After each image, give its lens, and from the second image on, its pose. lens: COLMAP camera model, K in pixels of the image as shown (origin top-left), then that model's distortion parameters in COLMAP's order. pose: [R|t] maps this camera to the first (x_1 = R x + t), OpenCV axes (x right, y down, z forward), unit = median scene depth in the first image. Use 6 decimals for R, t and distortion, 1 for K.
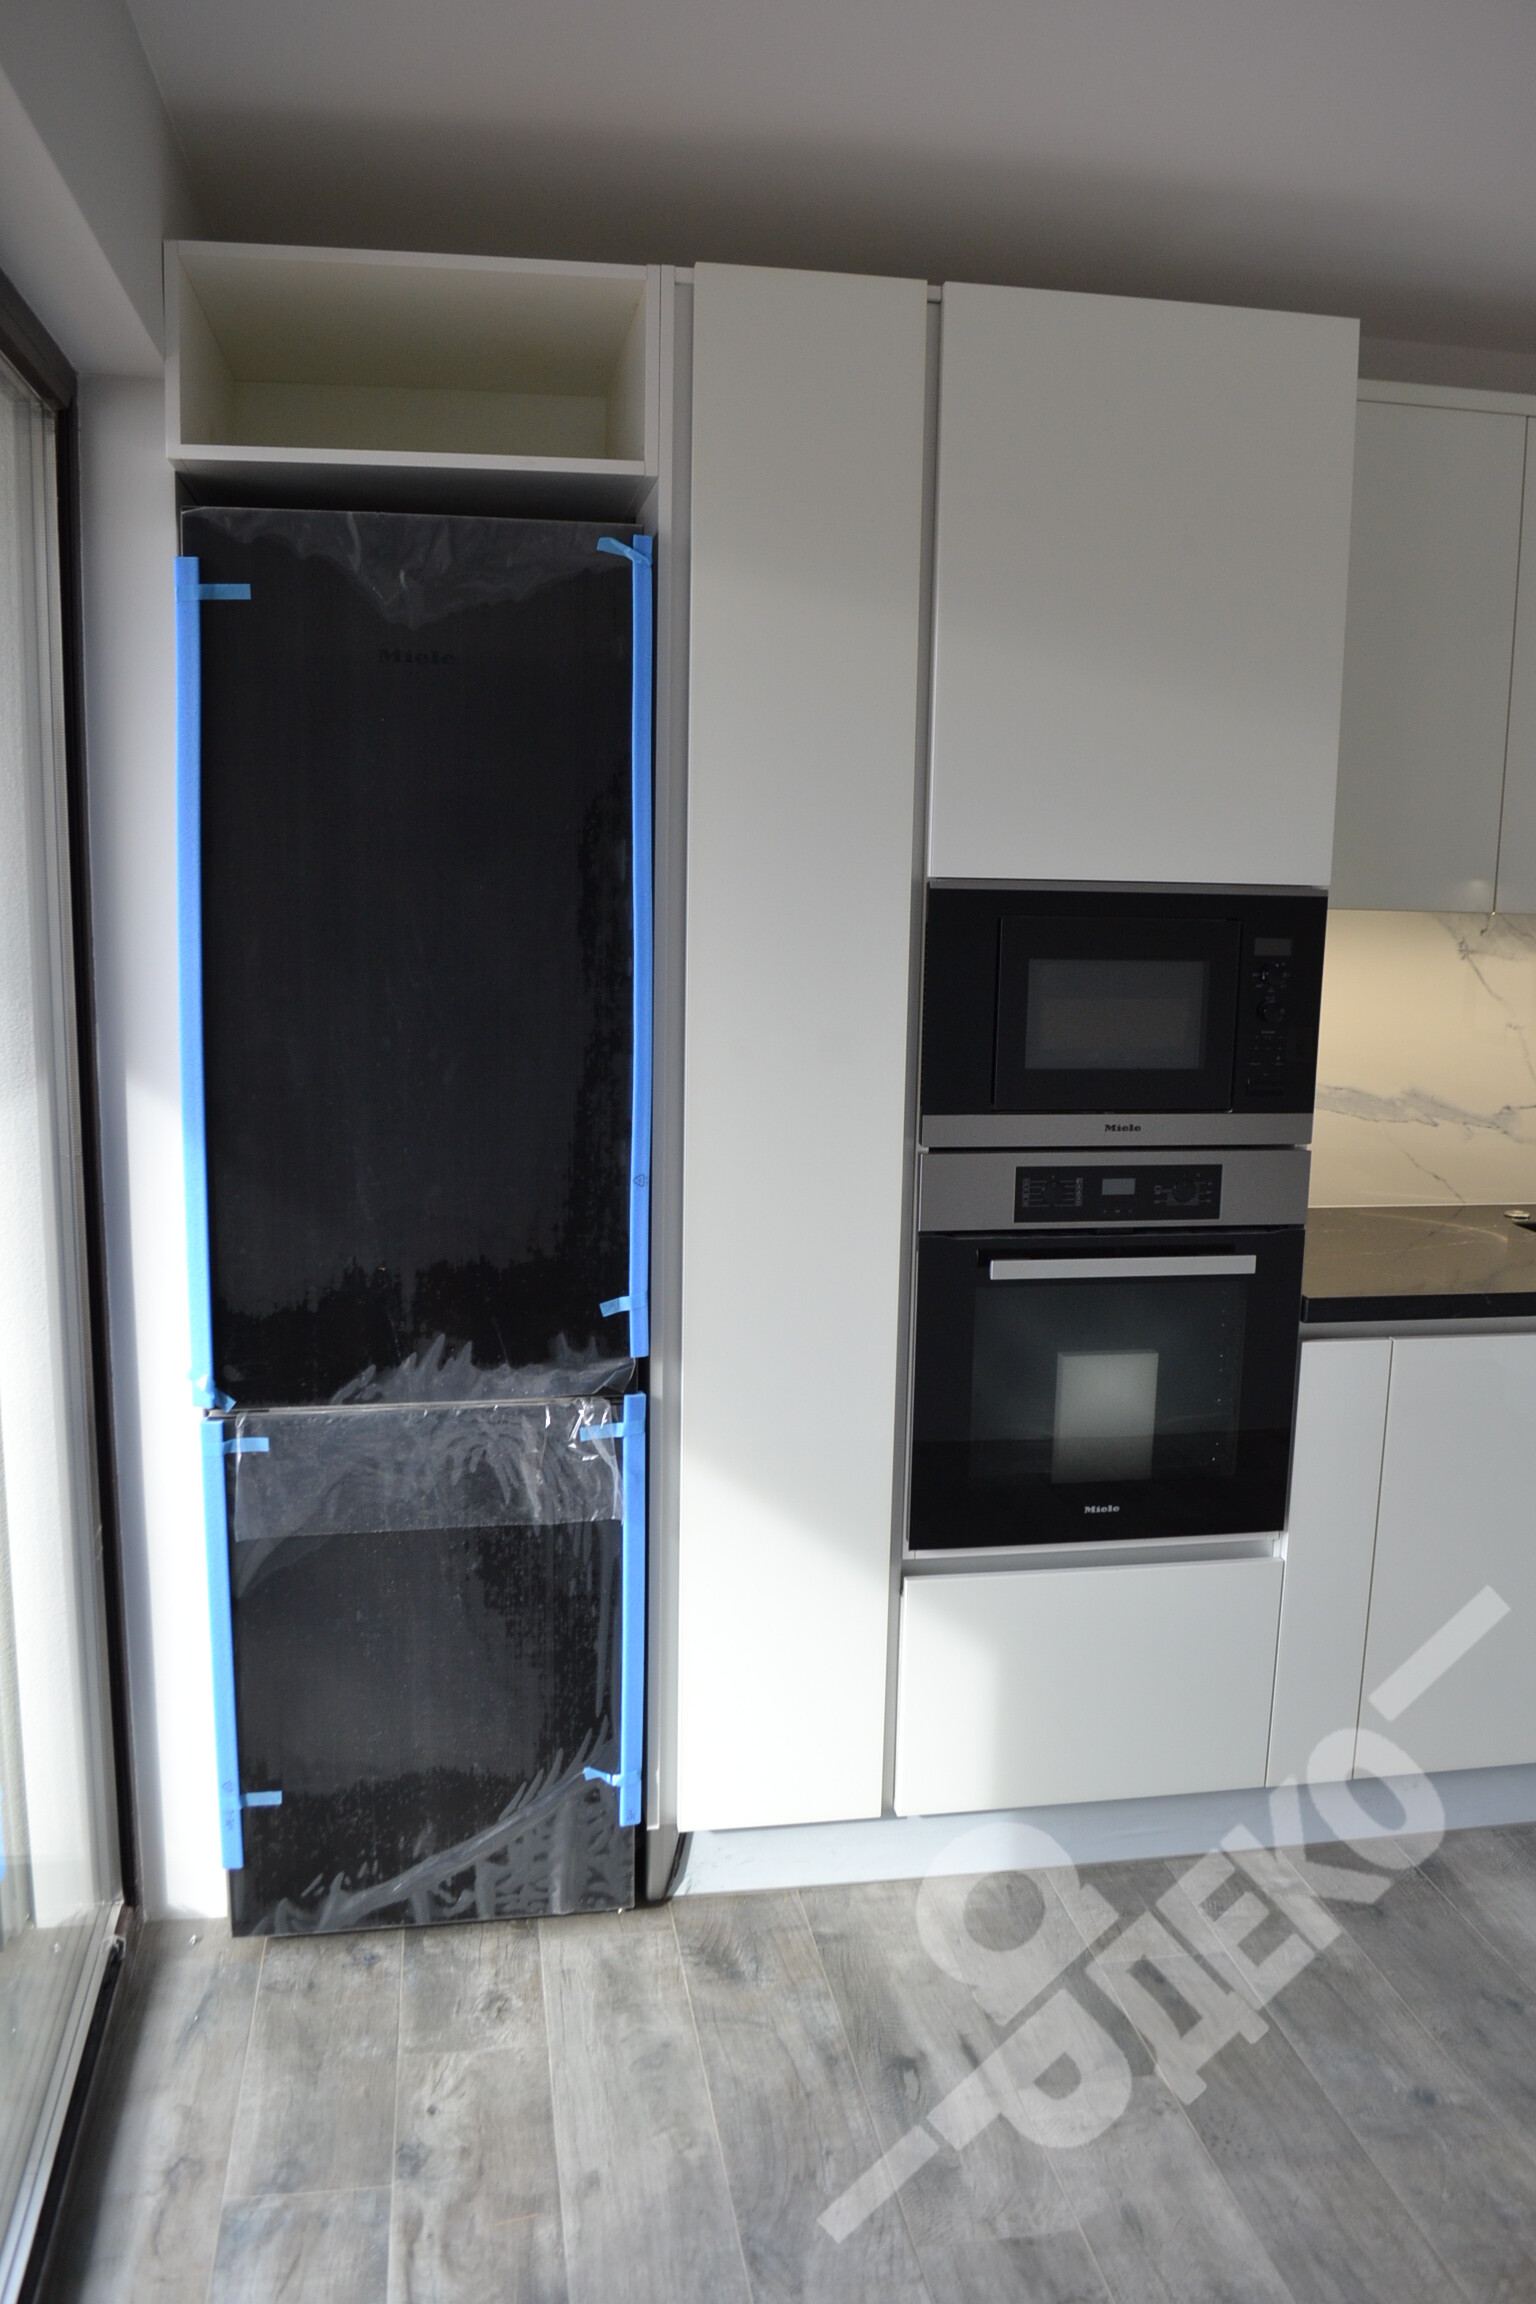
lens RADIAL K [[1827.6, 0, 772.2], [0, 1827.6, 1152.5], [0, 0, 1]] dist [-0.095152, 0.019714]
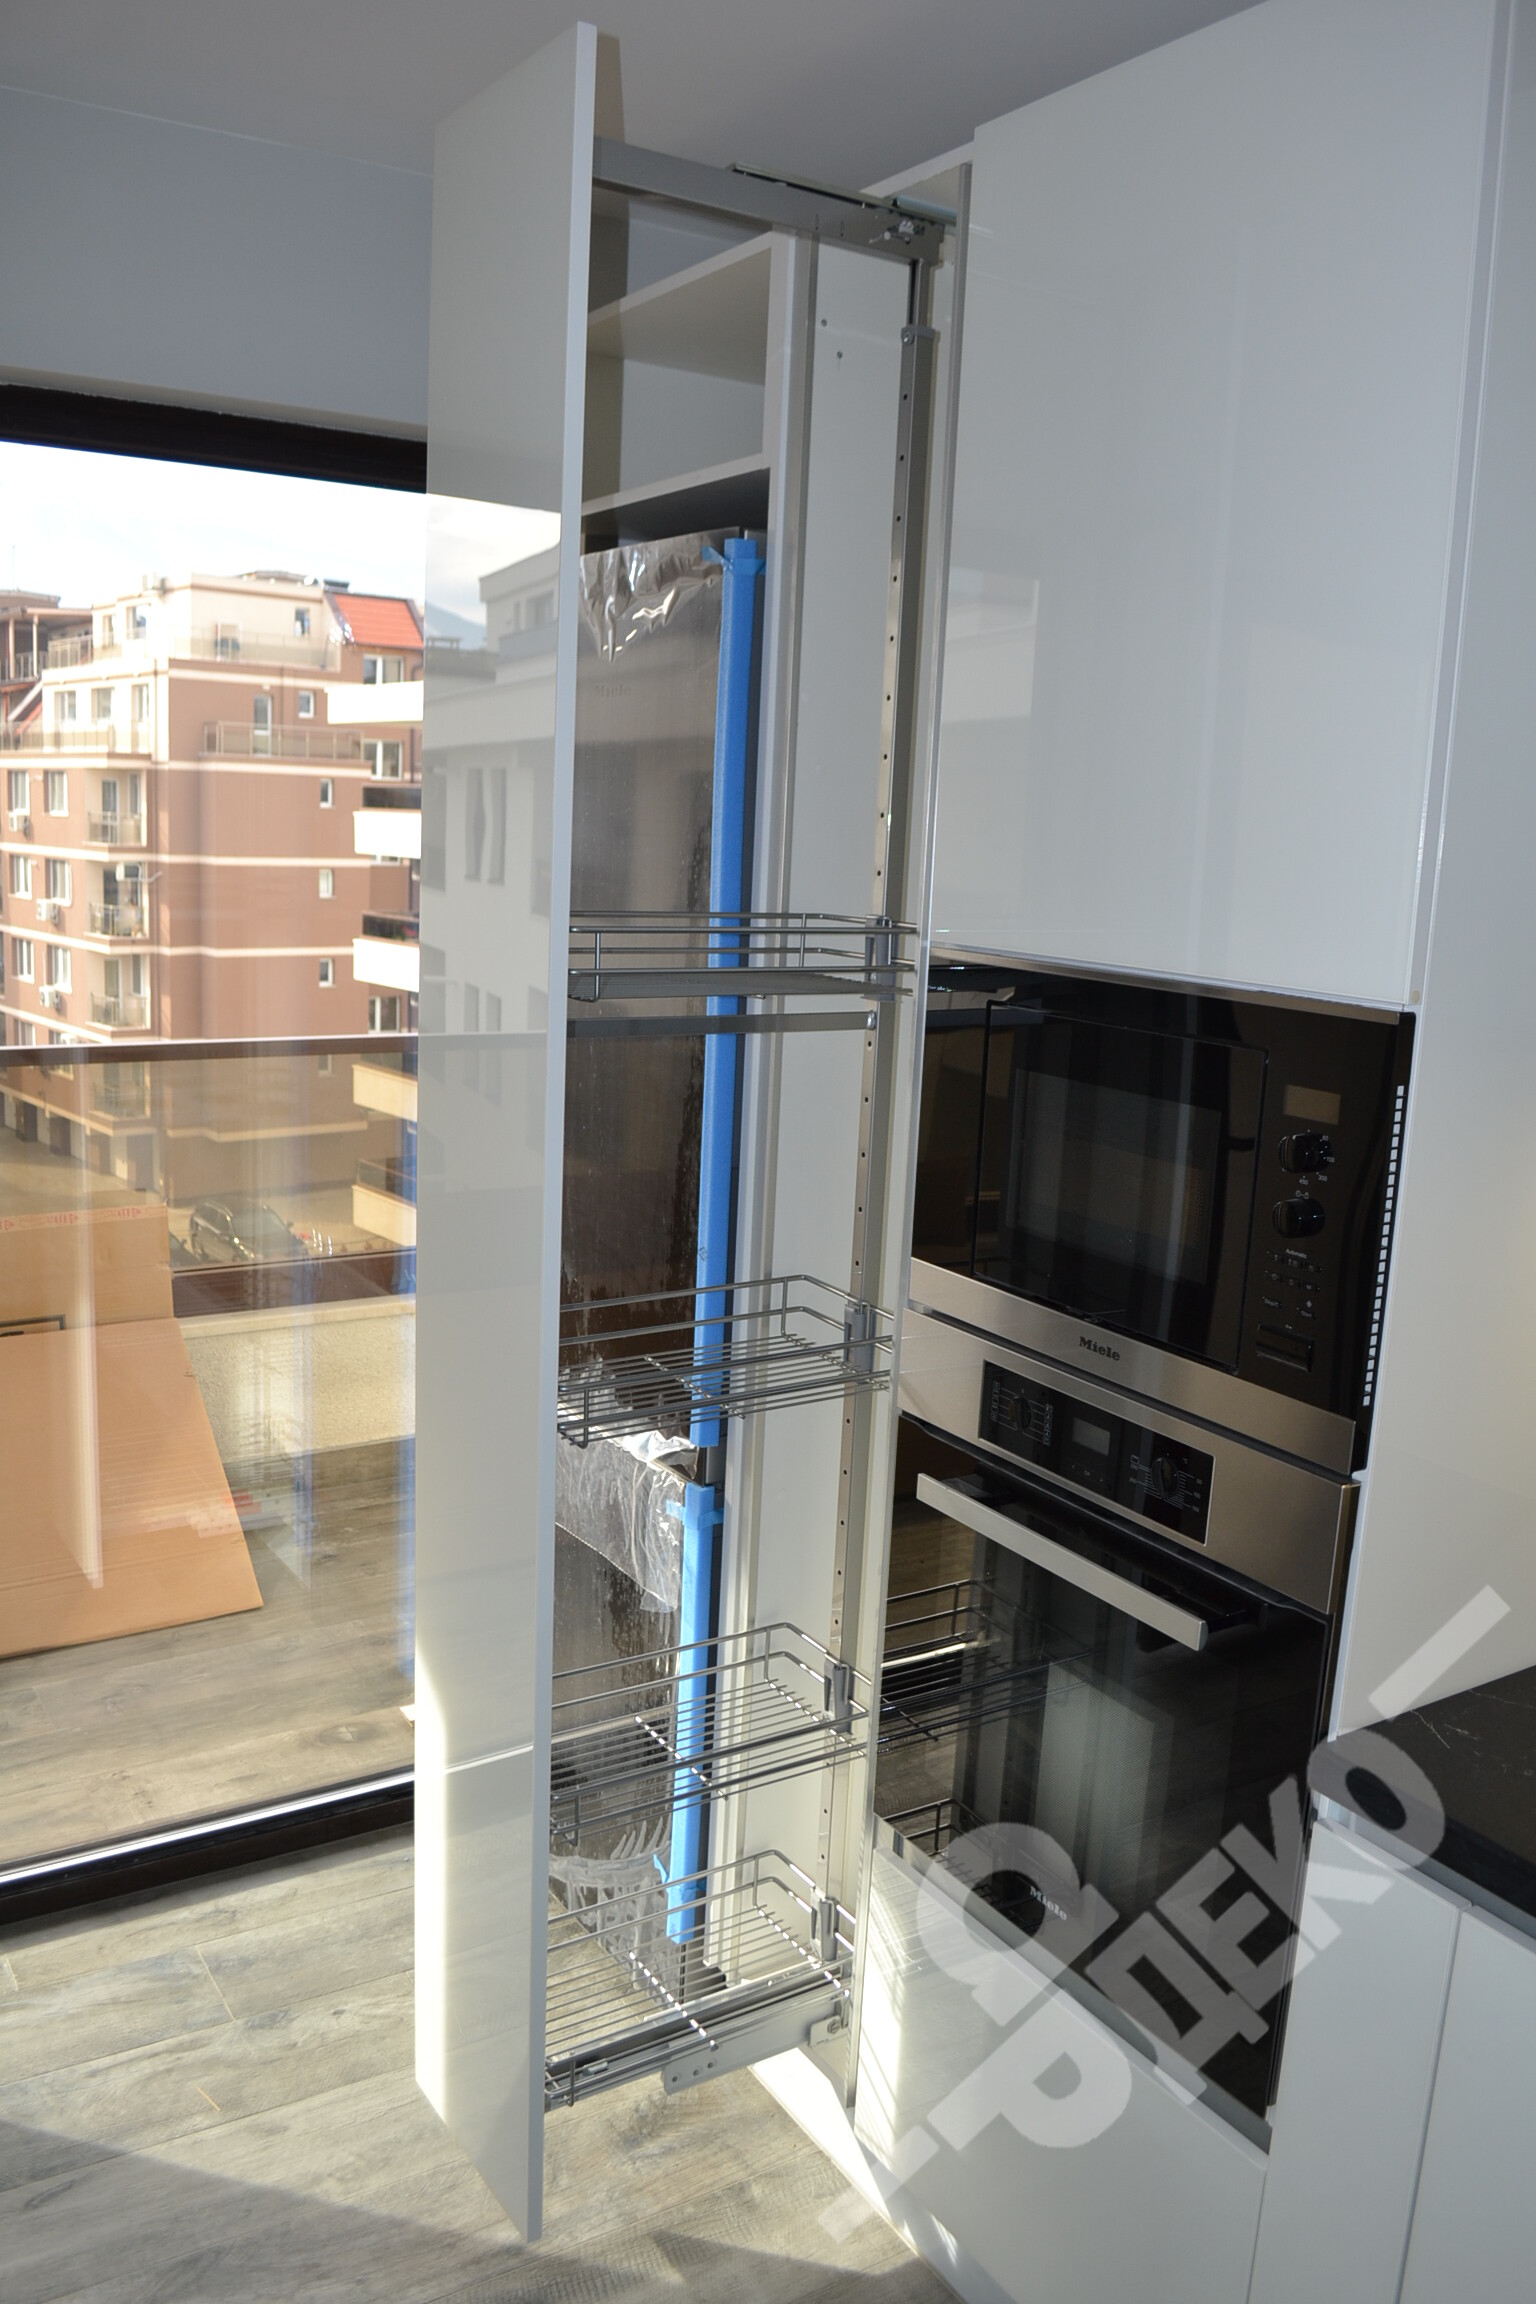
lens RADIAL K [[1827.6, 0, 767.5], [0, 1827.6, 1149.8], [0, 0, 1]] dist [-0.095152, 0.019714]
pose [[0.387668, 0.163467, -0.907189, 0.708582], [-0.186016, 0.977777, 0.096697, -0.120721], [0.902836, 0.131265, 0.409460, 0.614631]]
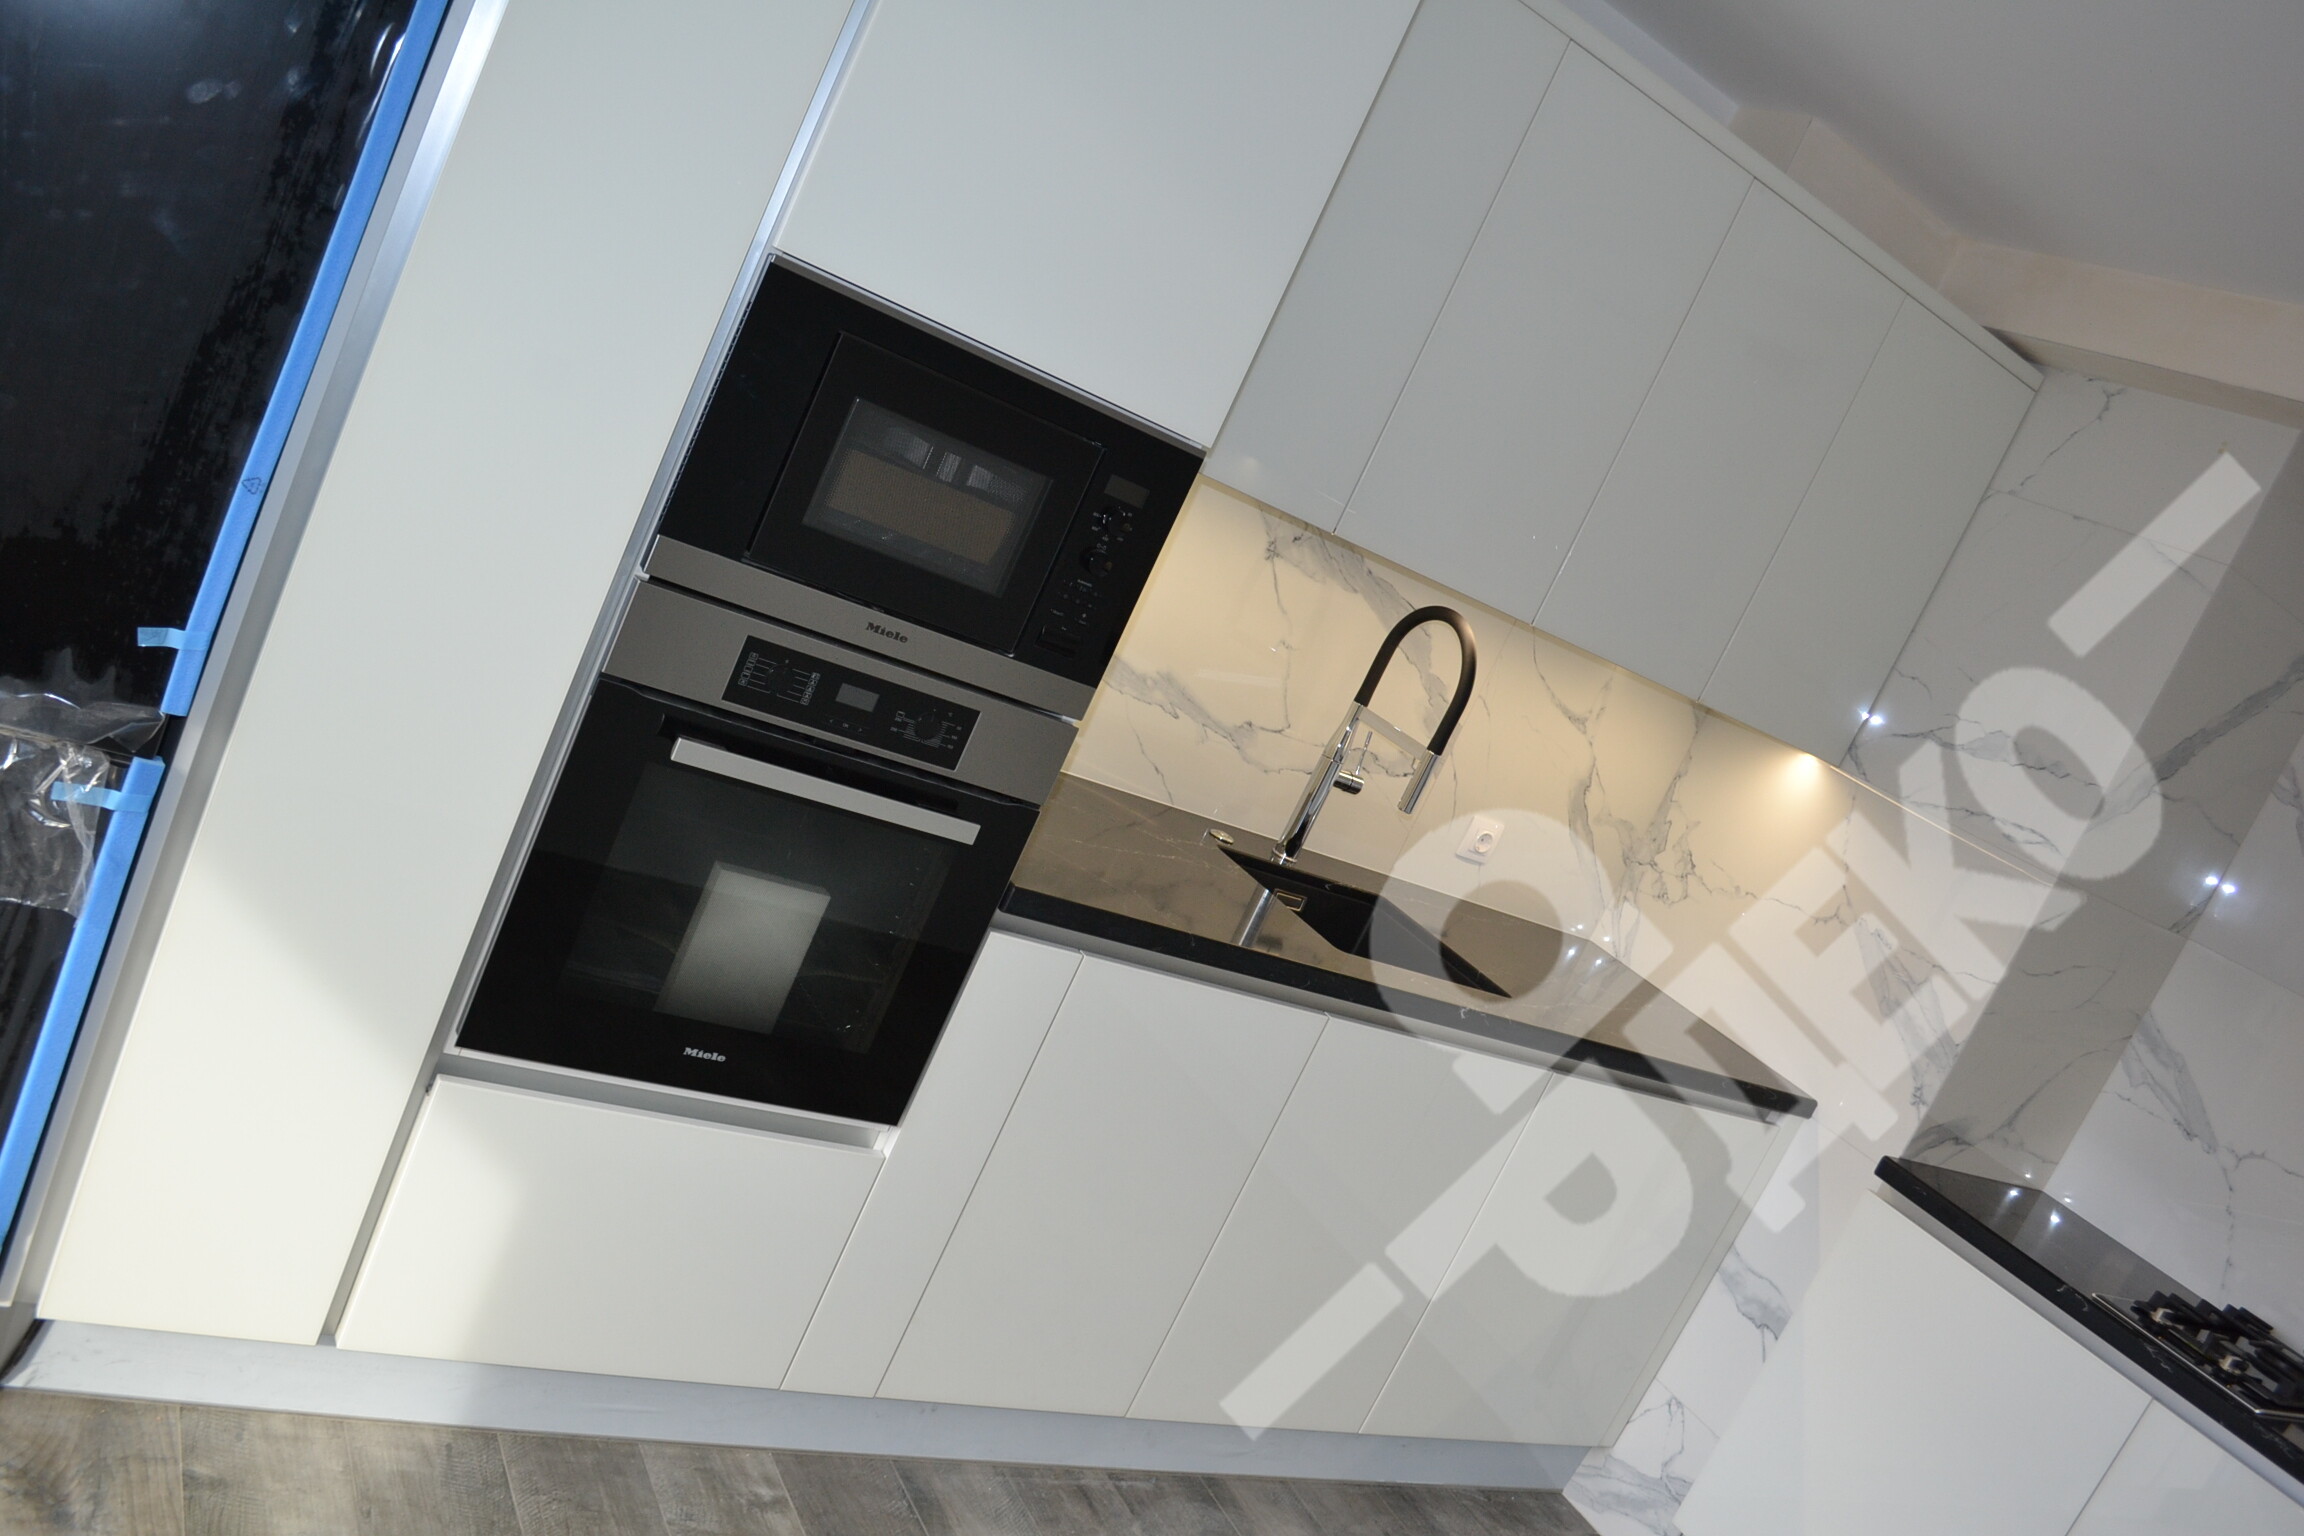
lens RADIAL K [[1827.6, 0, 1191.0], [0, 1827.6, 772.1], [0, 0, 1]] dist [-0.095152, 0.019714]
pose [[0.851924, 0.302235, 0.427645, -0.021660], [-0.348248, 0.936869, 0.031630, -0.027754], [-0.391088, -0.175873, 0.903393, 0.195818]]
